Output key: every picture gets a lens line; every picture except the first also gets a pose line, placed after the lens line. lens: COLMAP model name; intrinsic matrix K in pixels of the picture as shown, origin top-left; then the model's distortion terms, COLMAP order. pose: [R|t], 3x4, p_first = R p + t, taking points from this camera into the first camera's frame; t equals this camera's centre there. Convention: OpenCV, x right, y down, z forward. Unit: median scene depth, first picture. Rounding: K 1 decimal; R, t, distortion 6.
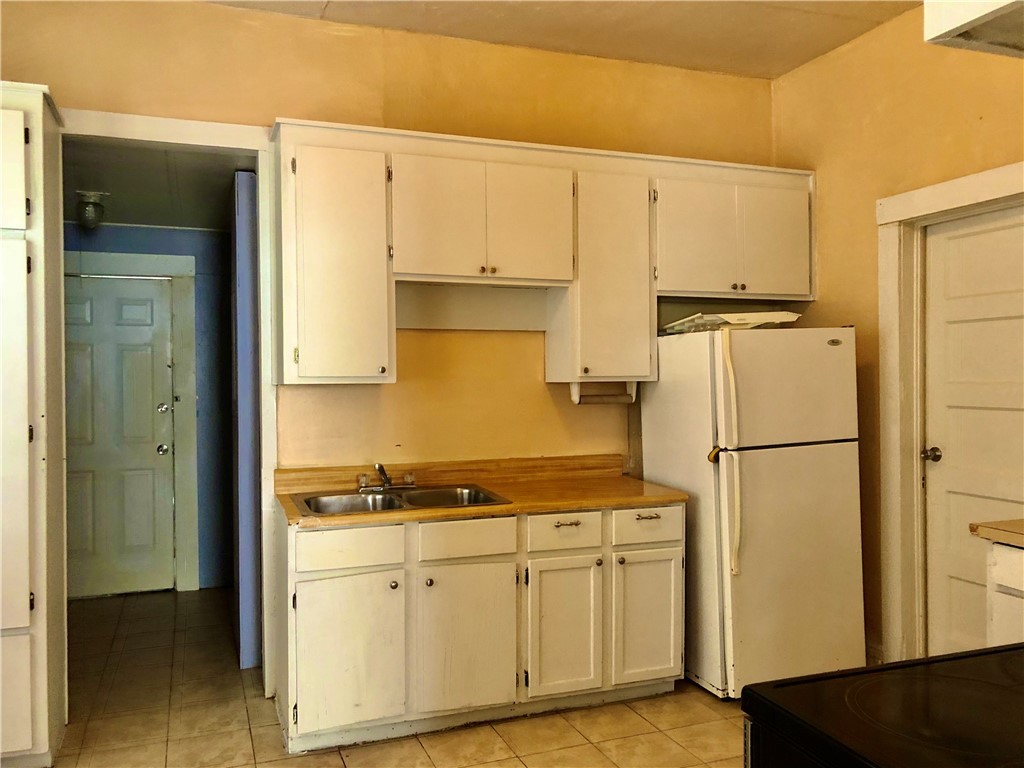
lens RADIAL K [[840.0, 0, 512.7], [0, 840.0, 380.0], [0, 0, 1]] dist [0.018862, -0.042812]
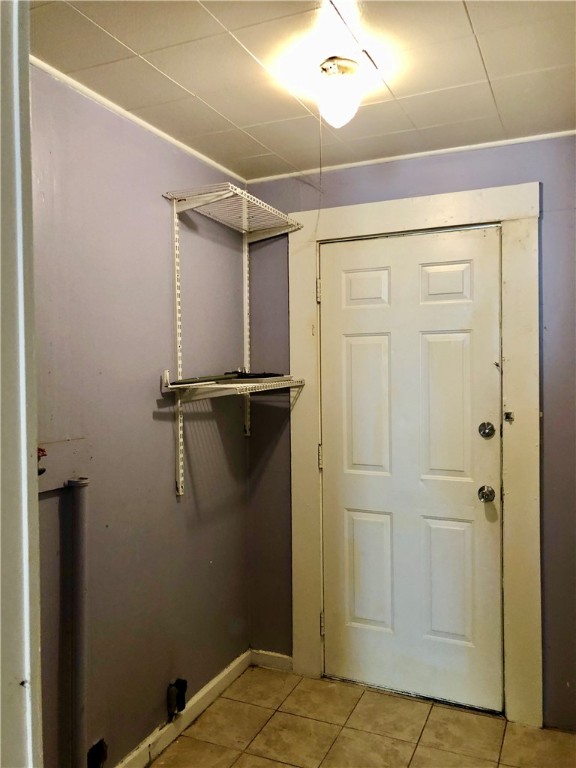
lens RADIAL K [[630.0, 0, 287.8], [0, 630.0, 382.8], [0, 0, 1]] dist [0.018862, -0.042812]
pose [[0.712001, 0.012479, -0.702067, -0.185637], [0.001501, 0.999813, 0.019293, -0.012691], [0.702177, -0.014790, 0.711849, 0.549242]]
